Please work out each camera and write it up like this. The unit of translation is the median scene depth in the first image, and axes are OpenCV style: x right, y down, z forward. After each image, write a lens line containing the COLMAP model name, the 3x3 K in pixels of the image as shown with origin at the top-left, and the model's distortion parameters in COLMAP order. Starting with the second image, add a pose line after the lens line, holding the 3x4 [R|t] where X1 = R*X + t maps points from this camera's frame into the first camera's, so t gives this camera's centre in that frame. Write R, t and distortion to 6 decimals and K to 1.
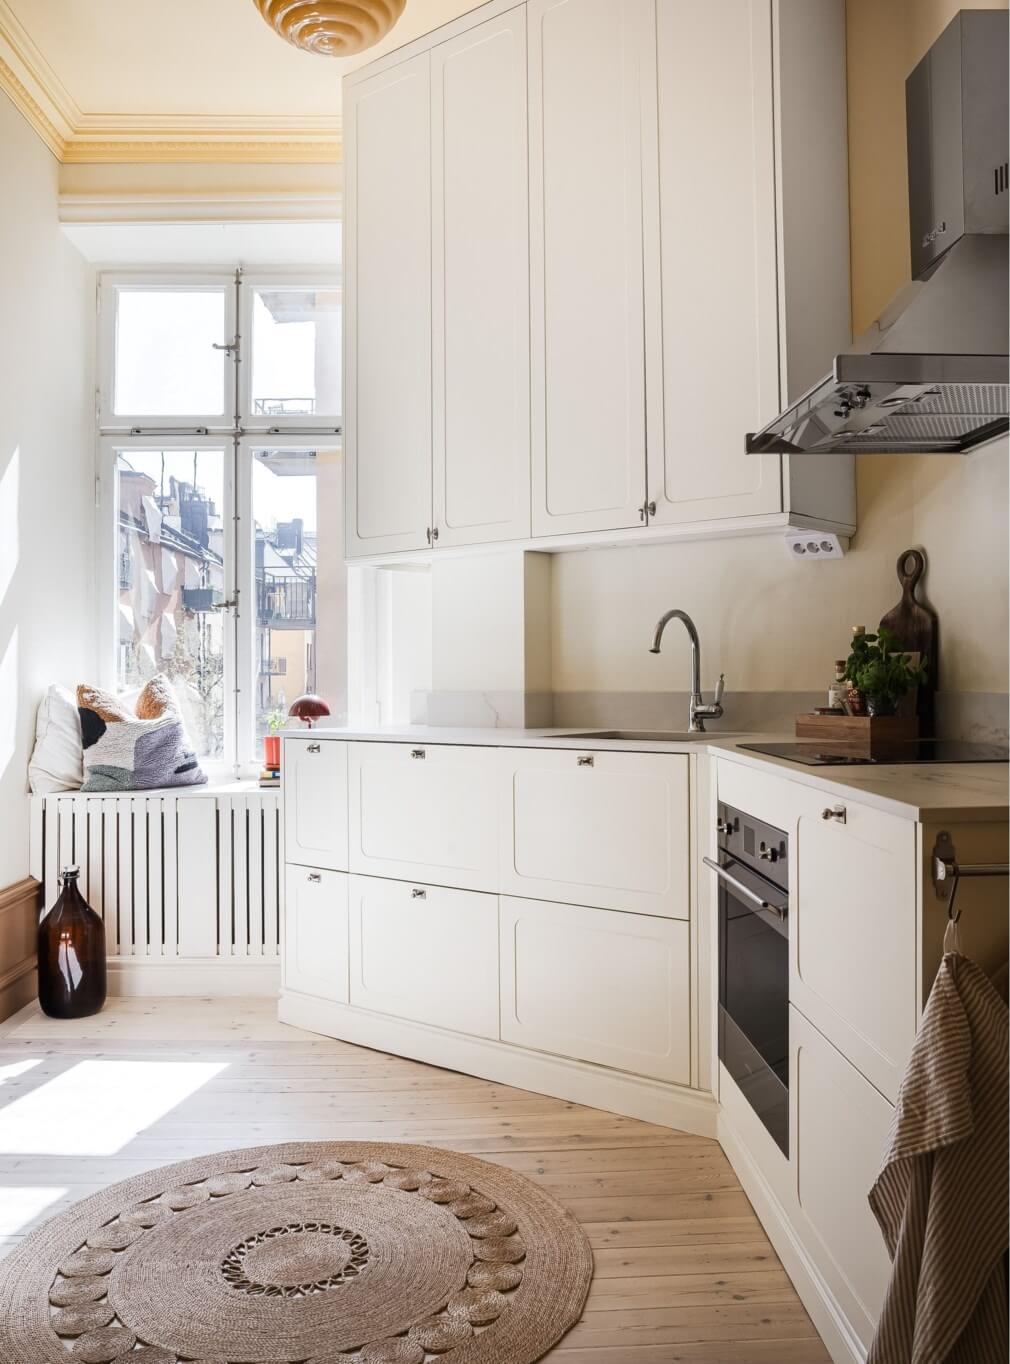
lens RADIAL K [[1159.9, 0, 501.6], [0, 1159.9, 673.5], [0, 0, 1]] dist [-0.025246, 0.064819]
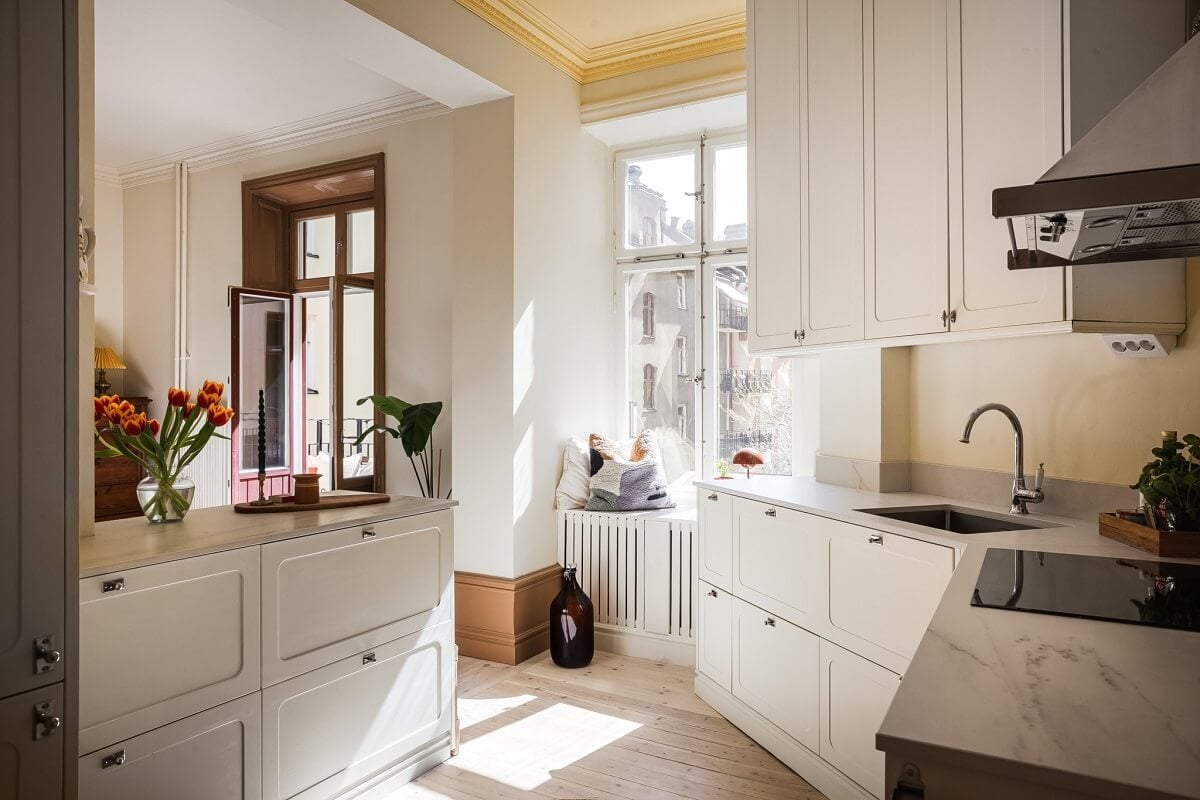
lens RADIAL K [[804.2, 0, 601.0], [0, 804.2, 407.9], [0, 0, 1]] dist [0.011046, 0.012757]
pose [[0.865724, 0.015514, -0.500281, 0.167163], [-0.005472, 0.999753, 0.021534, -0.051047], [0.500492, -0.015905, 0.865595, 0.118086]]
